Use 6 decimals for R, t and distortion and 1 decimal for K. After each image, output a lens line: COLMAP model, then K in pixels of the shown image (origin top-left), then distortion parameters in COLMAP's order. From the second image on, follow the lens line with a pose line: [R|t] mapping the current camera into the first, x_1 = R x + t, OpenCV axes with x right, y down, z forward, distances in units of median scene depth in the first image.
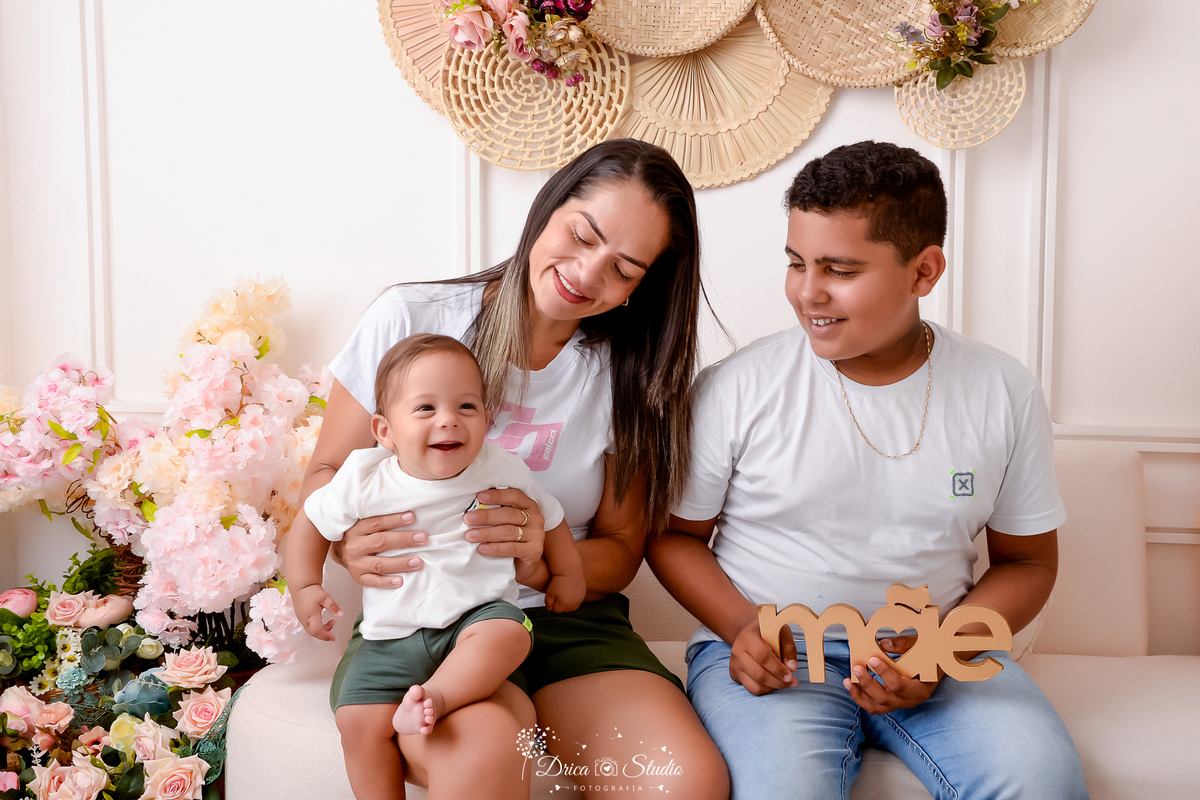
lens RADIAL K [[1367.7, 0, 621.4], [0, 1367.7, 411.3], [0, 0, 1]] dist [0.074385, 0.000000]
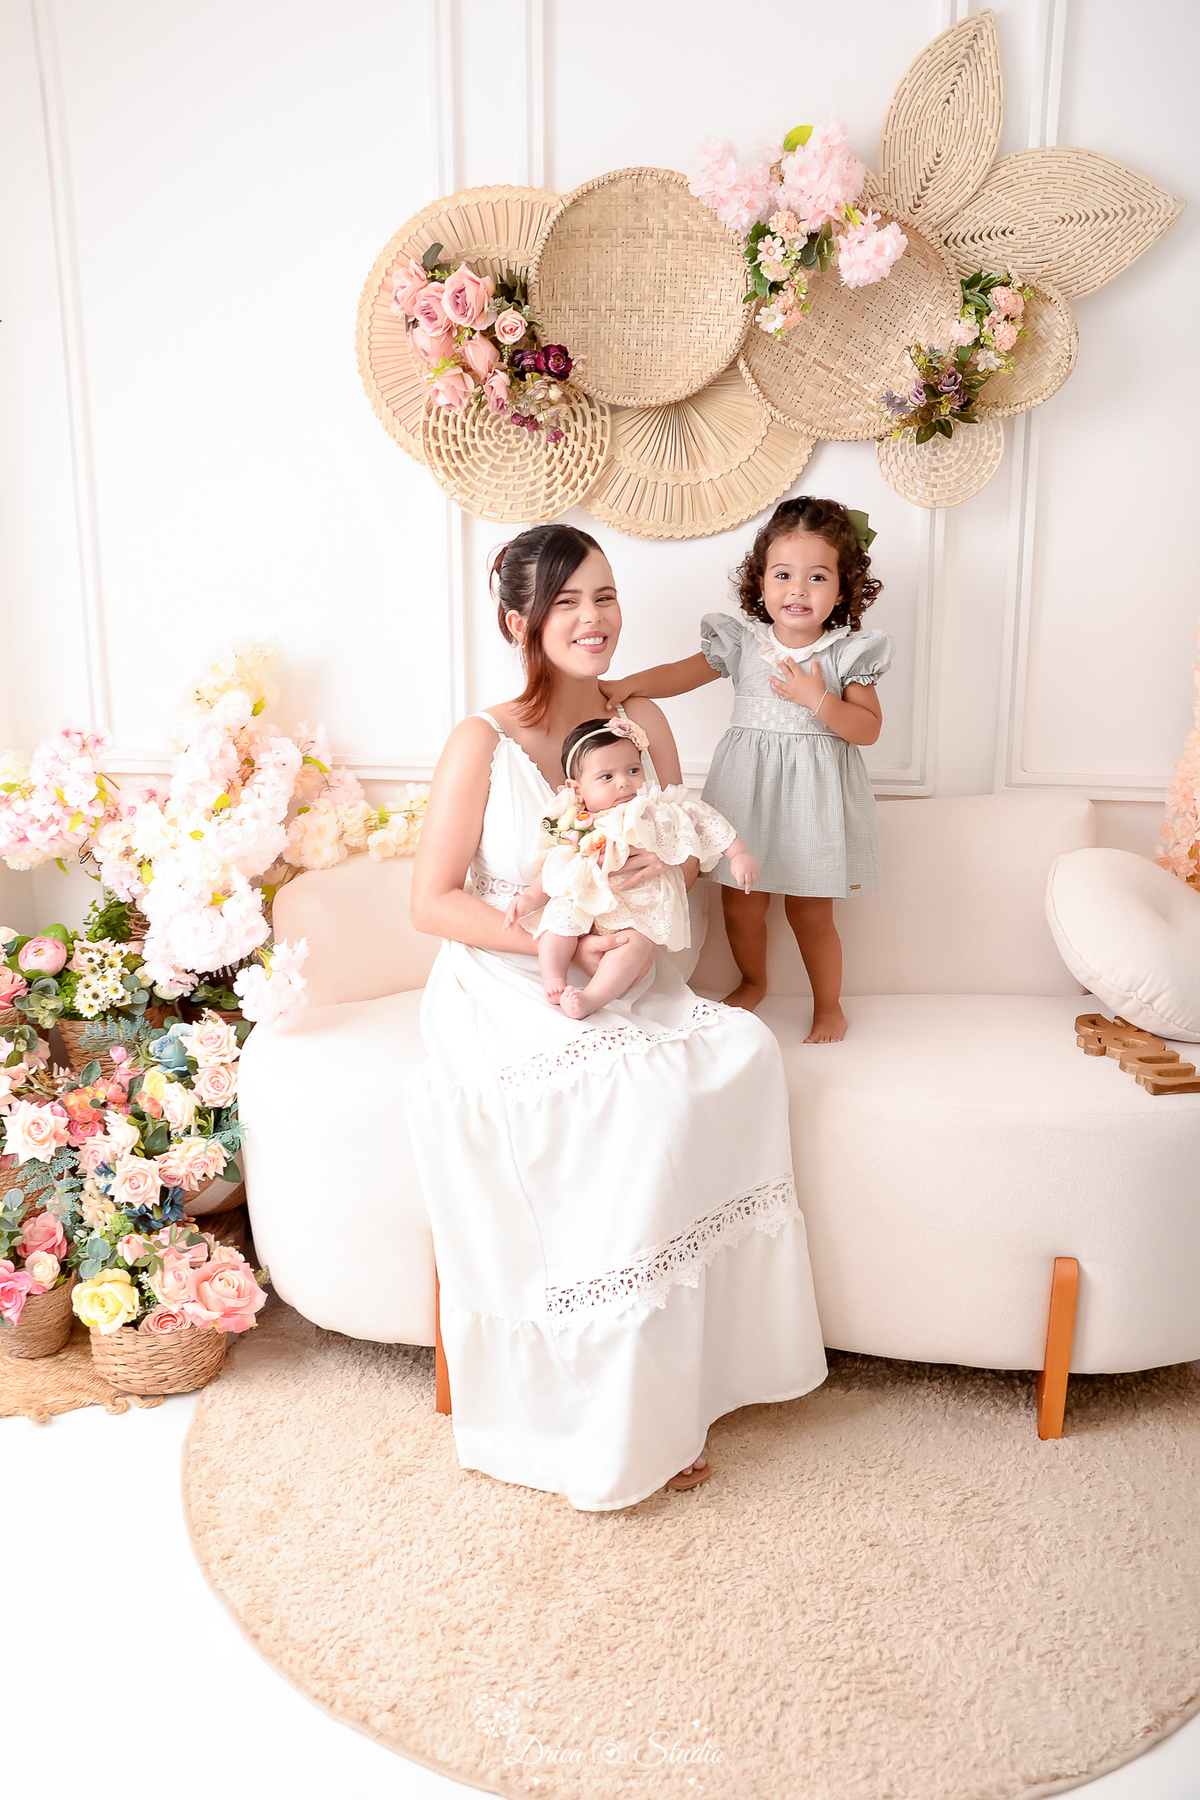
lens RADIAL K [[1545.9, 0, 587.2], [0, 1545.9, 889.7], [0, 0, 1]] dist [-0.085428, 0.113580]
pose [[0.999866, -0.002560, -0.016179, 0.006075], [0.005645, 0.981059, 0.193627, -0.130250], [0.015377, -0.193692, 0.980942, -0.153448]]
